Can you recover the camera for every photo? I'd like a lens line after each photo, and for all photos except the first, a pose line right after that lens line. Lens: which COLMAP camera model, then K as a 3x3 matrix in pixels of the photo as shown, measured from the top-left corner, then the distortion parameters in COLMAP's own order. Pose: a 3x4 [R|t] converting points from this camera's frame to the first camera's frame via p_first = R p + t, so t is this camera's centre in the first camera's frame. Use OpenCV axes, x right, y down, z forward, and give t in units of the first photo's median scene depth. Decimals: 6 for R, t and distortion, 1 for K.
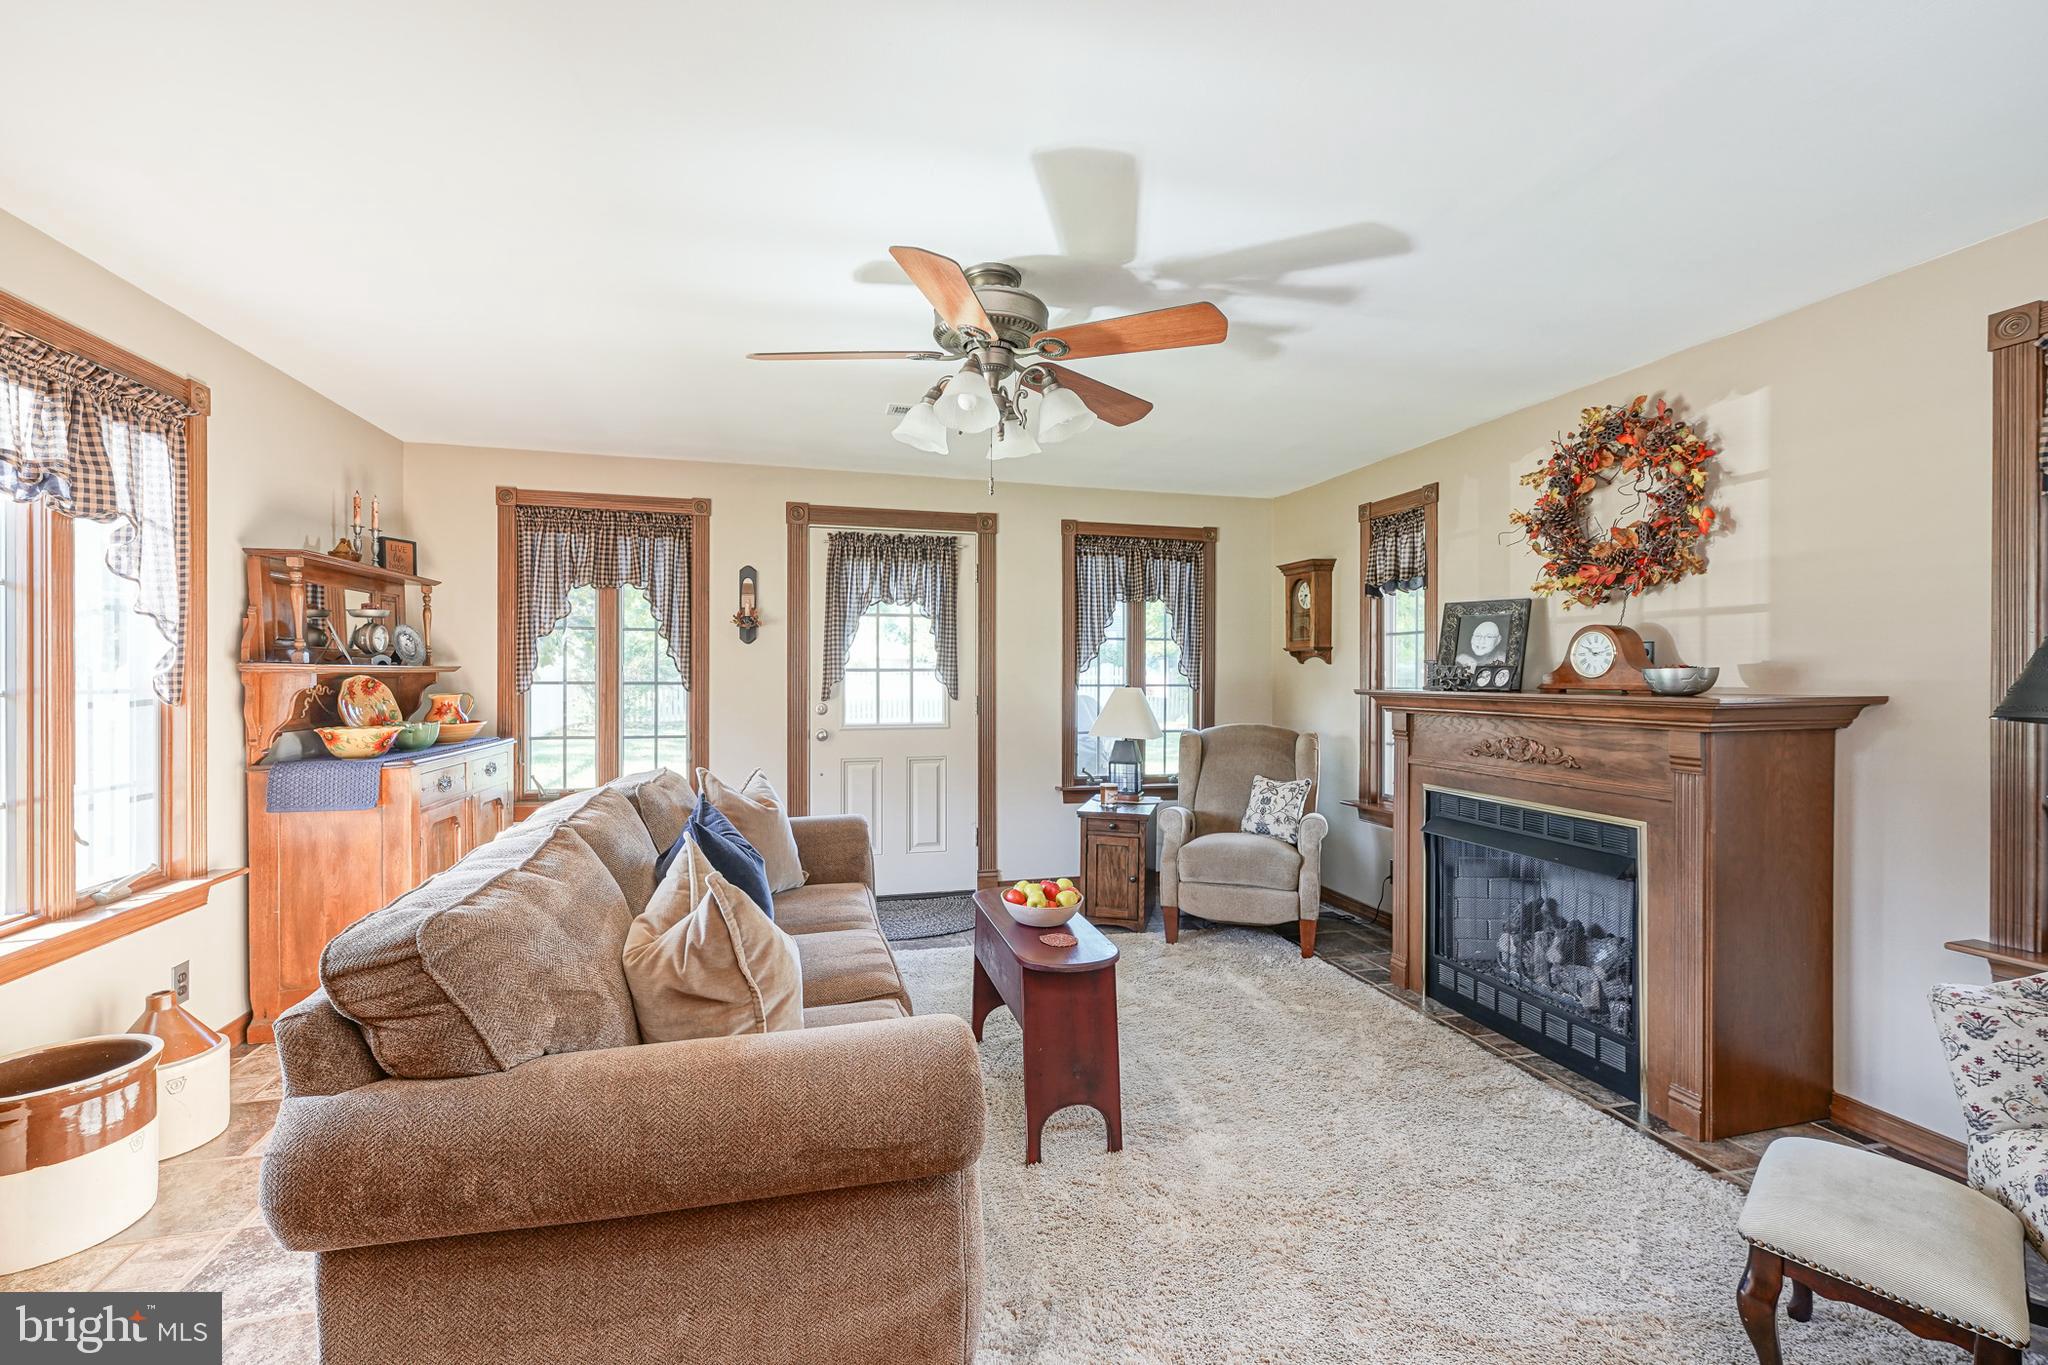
lens RADIAL K [[831.8, 0, 1016.4], [0, 831.8, 683.9], [0, 0, 1]] dist [-0.001463, 0.000090]
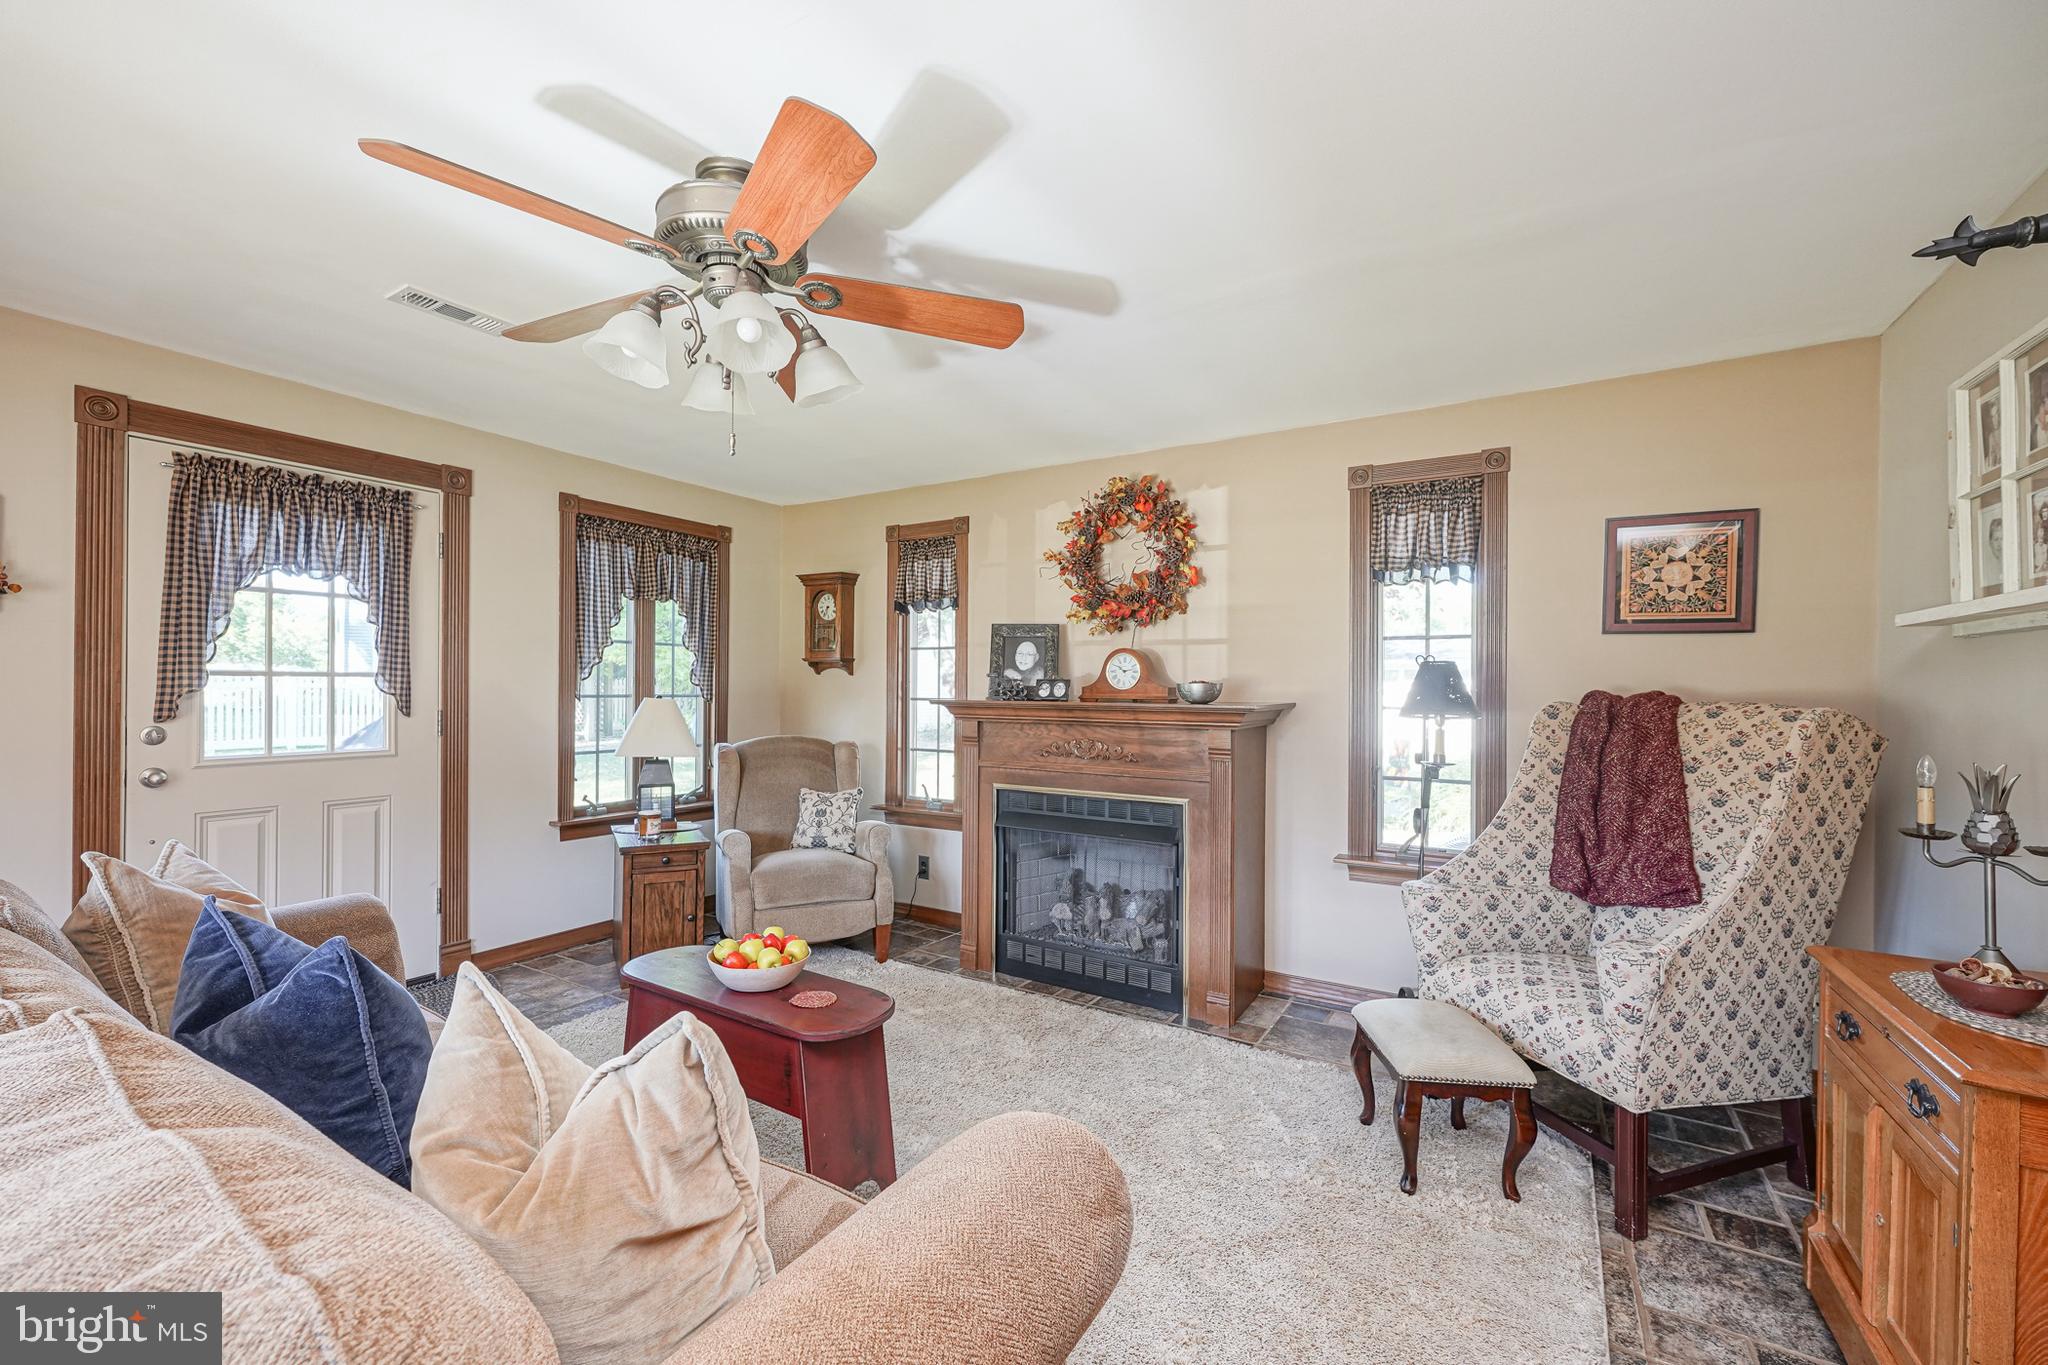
lens RADIAL K [[818.8, 0, 1020.0], [0, 818.8, 691.6], [0, 0, 1]] dist [-0.001830, -0.000075]
pose [[0.734063, 0.002209, 0.679078, -0.226150], [-0.000453, 0.999996, -0.002764, -0.000937], [-0.679082, 0.001721, 0.734061, 0.155719]]
